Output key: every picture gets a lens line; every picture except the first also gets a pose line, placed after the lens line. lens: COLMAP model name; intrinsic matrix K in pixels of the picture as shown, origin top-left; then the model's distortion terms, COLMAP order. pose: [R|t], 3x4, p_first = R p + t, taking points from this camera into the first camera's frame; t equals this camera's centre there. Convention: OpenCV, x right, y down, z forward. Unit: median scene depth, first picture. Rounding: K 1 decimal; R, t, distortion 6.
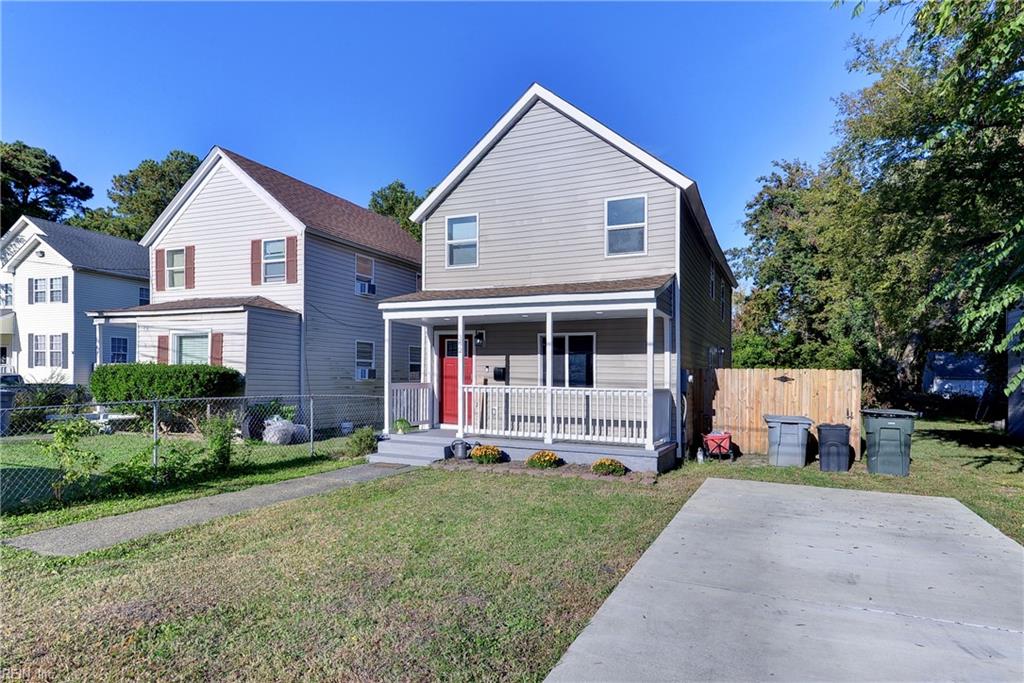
lens RADIAL K [[576.8, 0, 514.1], [0, 576.8, 358.2], [0, 0, 1]] dist [0.001651, 0.000060]
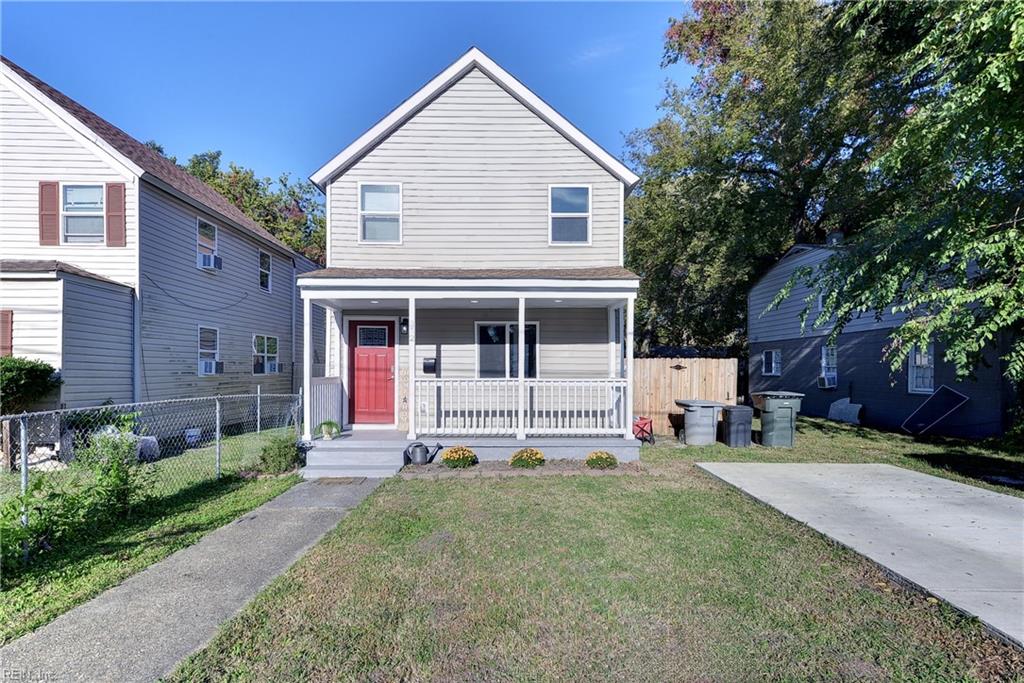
lens RADIAL K [[532.4, 0, 511.2], [0, 532.4, 358.9], [0, 0, 1]] dist [0.007007, -0.001082]
pose [[0.906560, -0.005315, 0.422044, -0.269023], [-0.001540, 0.999872, 0.015899, 0.003850], [-0.422074, -0.015064, 0.906436, 0.198279]]
